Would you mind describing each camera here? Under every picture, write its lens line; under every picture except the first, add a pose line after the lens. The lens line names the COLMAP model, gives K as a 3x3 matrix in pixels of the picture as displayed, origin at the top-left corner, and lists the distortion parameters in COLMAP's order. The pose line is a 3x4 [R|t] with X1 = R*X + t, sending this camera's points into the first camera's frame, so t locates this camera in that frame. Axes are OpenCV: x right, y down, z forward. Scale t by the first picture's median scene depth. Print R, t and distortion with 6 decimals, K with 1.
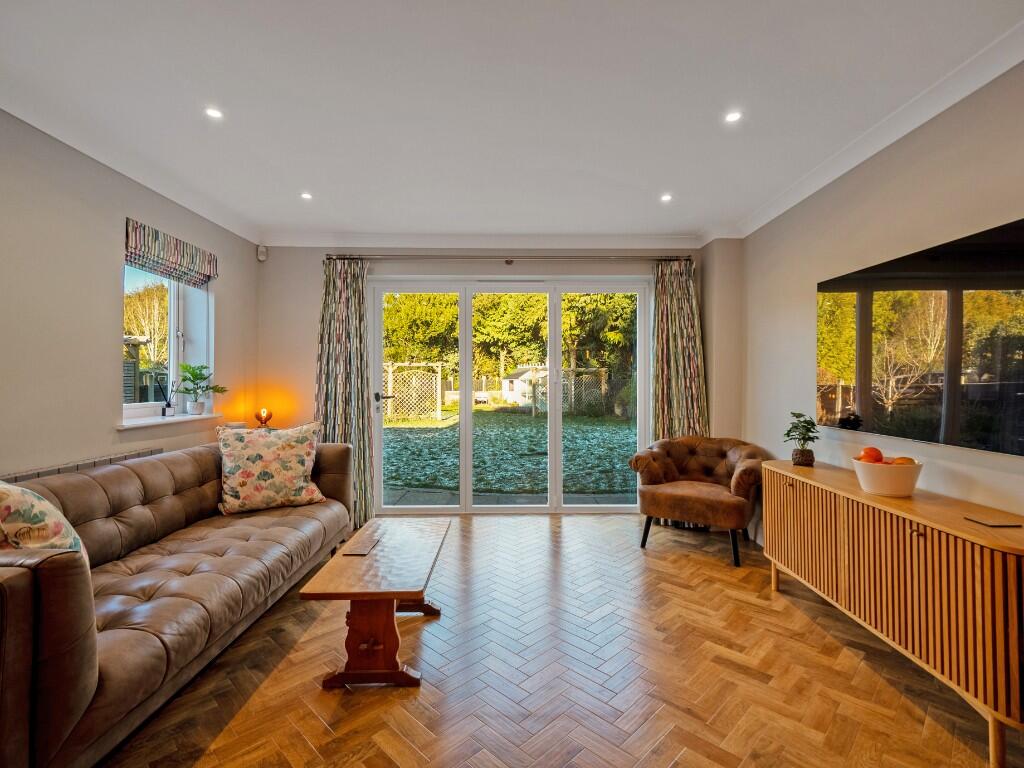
lens RADIAL K [[496.7, 0, 517.2], [0, 496.7, 377.3], [0, 0, 1]] dist [0.019093, -0.008771]
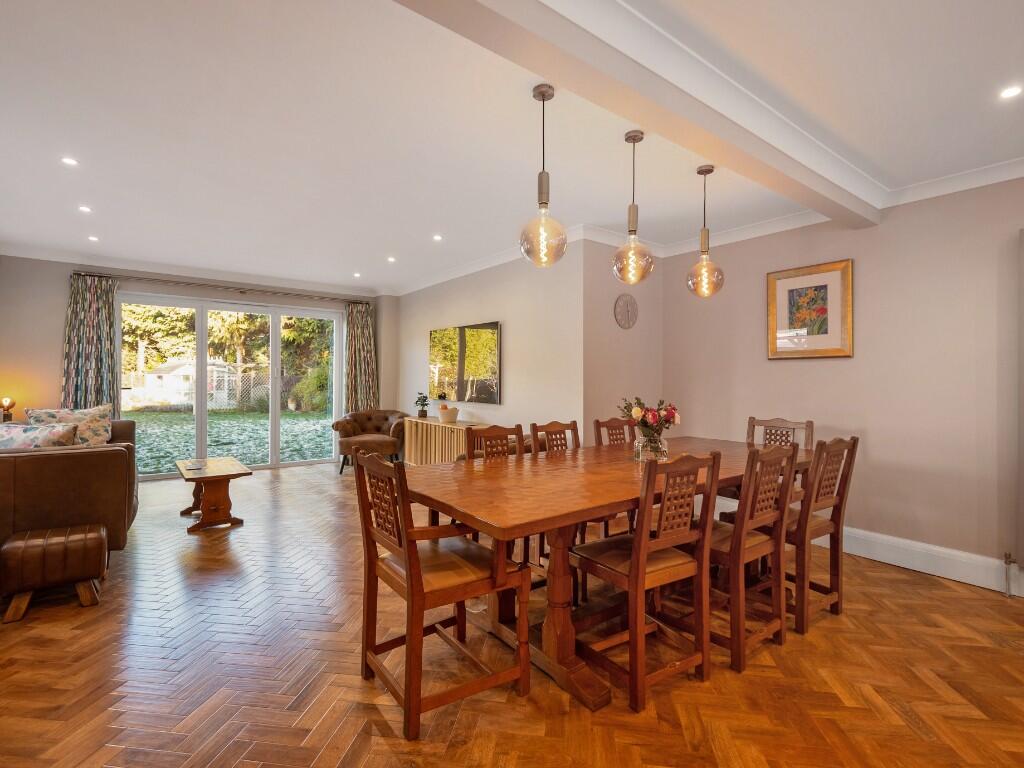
lens RADIAL K [[496.7, 0, 517.2], [0, 496.7, 377.3], [0, 0, 1]] dist [0.019093, -0.008771]
pose [[0.799312, 0.008348, 0.600858, -0.045455], [-0.012229, 0.999922, 0.002376, -0.000459], [-0.600792, -0.009247, 0.799352, -0.112717]]
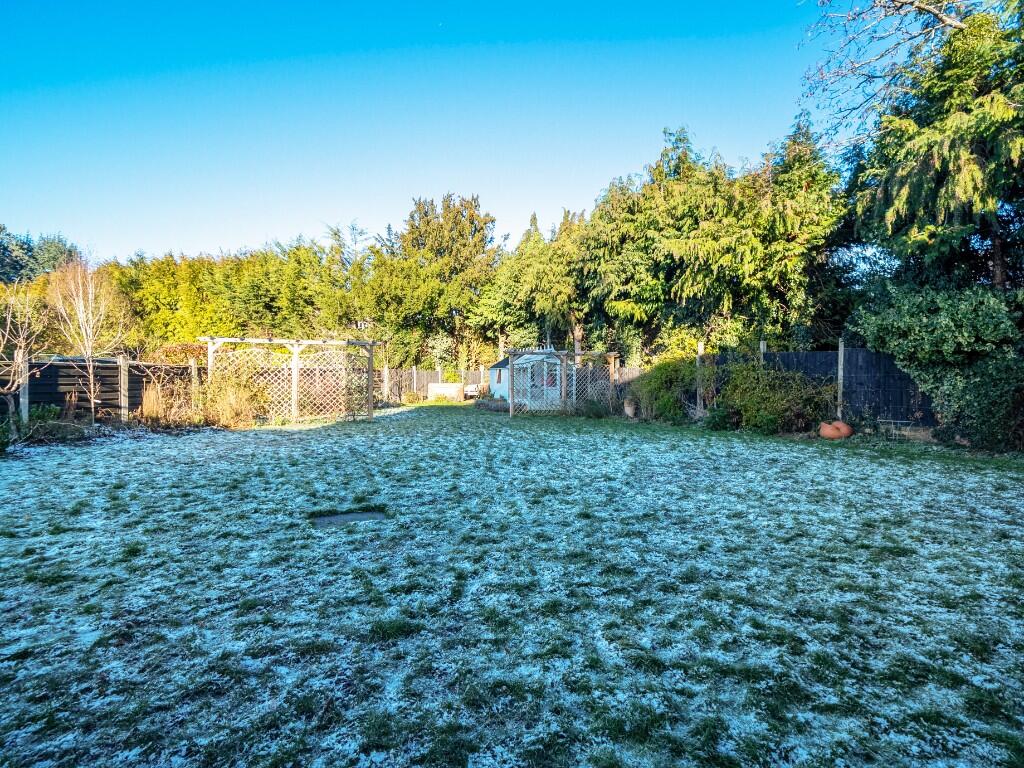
lens RADIAL K [[496.7, 0, 517.2], [0, 496.7, 377.3], [0, 0, 1]] dist [0.019093, -0.008771]
pose [[0.997068, 0.003528, -0.076437, 0.090961], [-0.002790, 0.999948, 0.009768, 0.012615], [0.076468, -0.009526, 0.997027, 0.253154]]
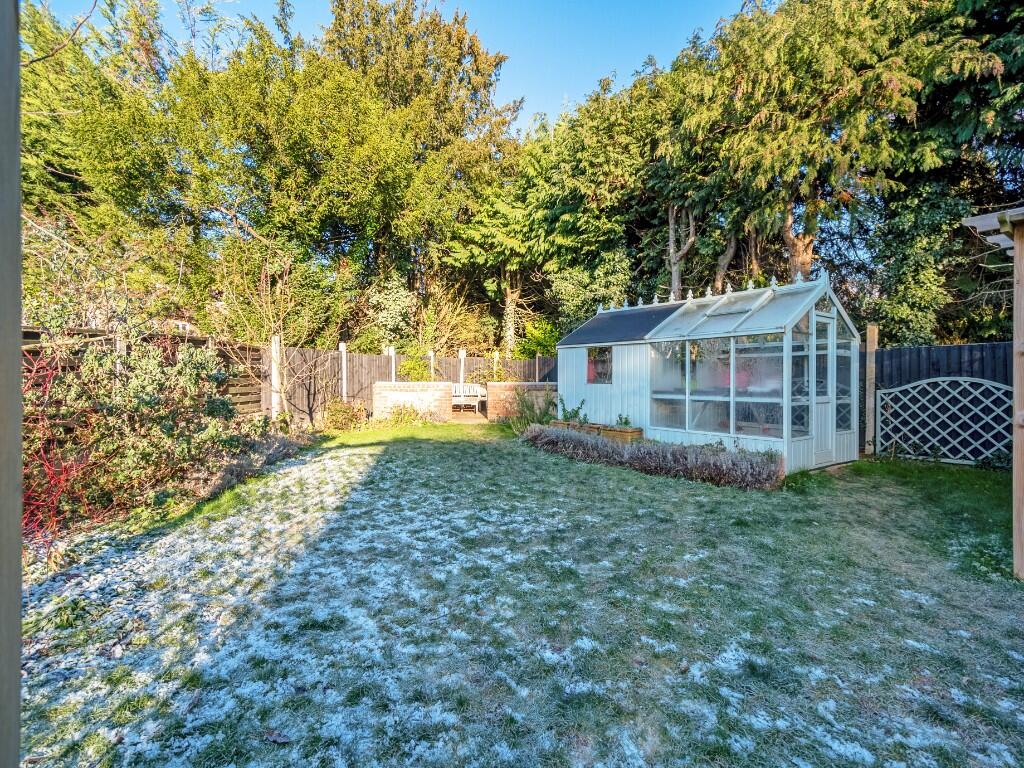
lens RADIAL K [[496.7, 0, 517.2], [0, 496.7, 377.3], [0, 0, 1]] dist [0.019093, -0.008771]
pose [[0.991644, 0.005157, 0.128899, -0.119554], [-0.007489, 0.999817, 0.017616, 0.023277], [-0.128784, -0.018434, 0.991501, 0.841614]]
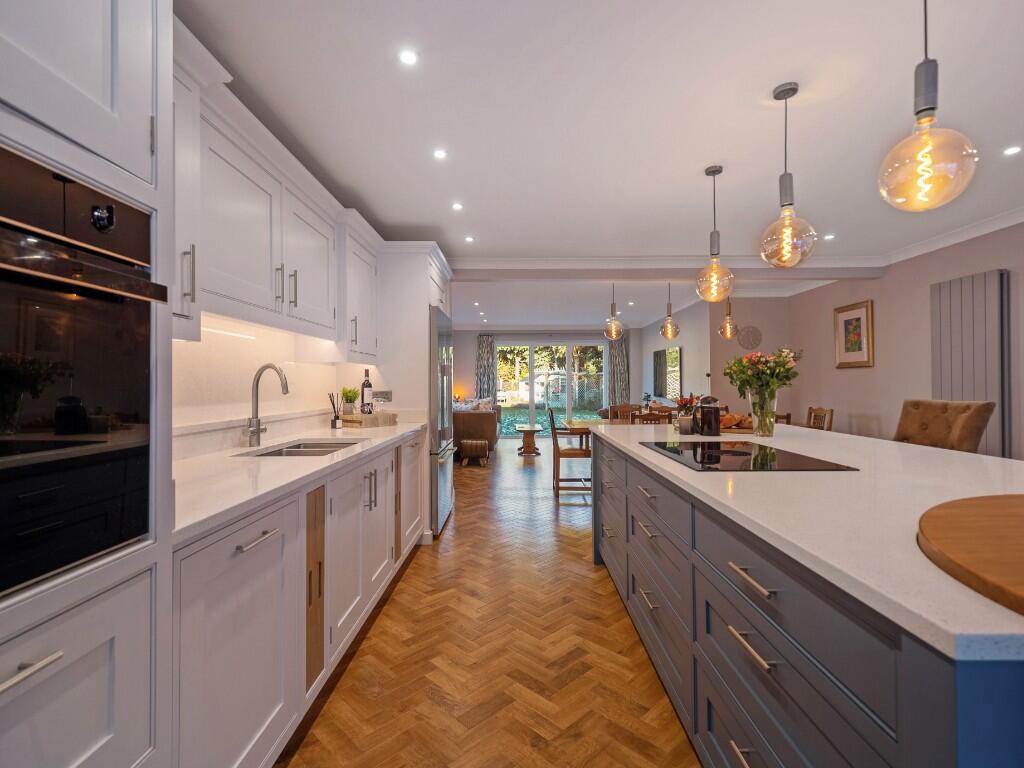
lens RADIAL K [[496.7, 0, 517.2], [0, 496.7, 377.3], [0, 0, 1]] dist [0.019093, -0.008771]
pose [[0.999962, -0.002431, -0.008399, -0.030194], [0.002398, 0.999989, -0.003923, -0.002176], [0.008409, 0.003903, 0.999957, -0.274923]]
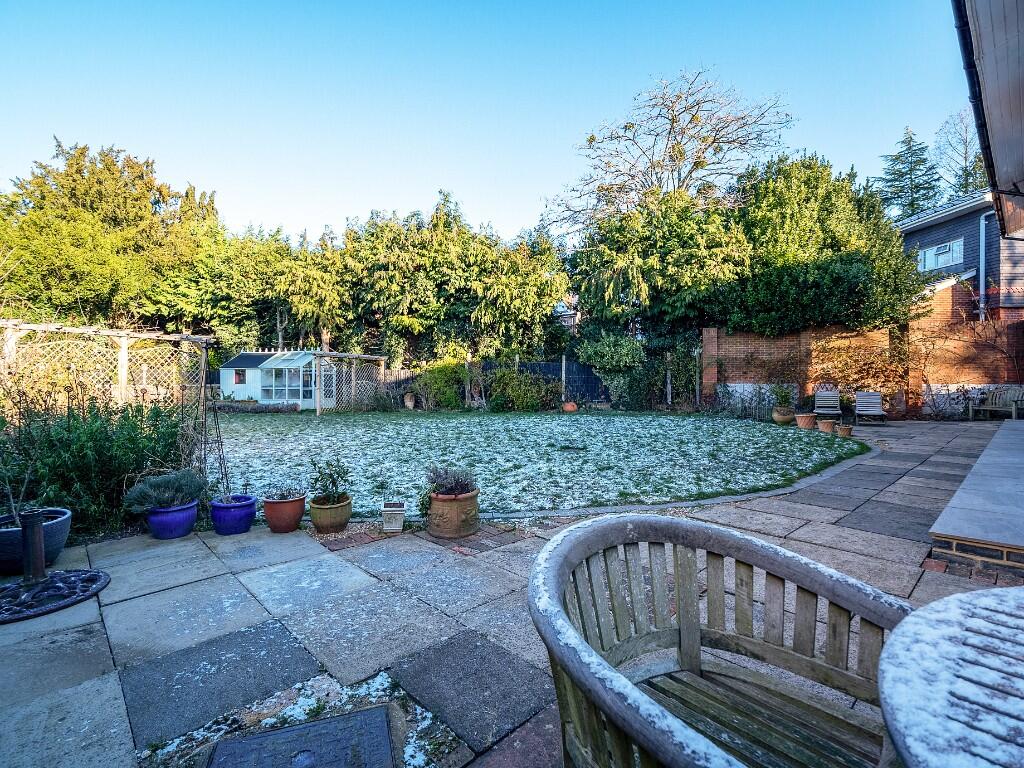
lens RADIAL K [[496.7, 0, 517.2], [0, 496.7, 377.3], [0, 0, 1]] dist [0.019093, -0.008771]
pose [[0.726073, -0.000872, 0.687618, -0.268509], [-0.008403, 0.999913, 0.010141, 0.007963], [-0.687567, -0.013141, 0.726002, 0.202487]]
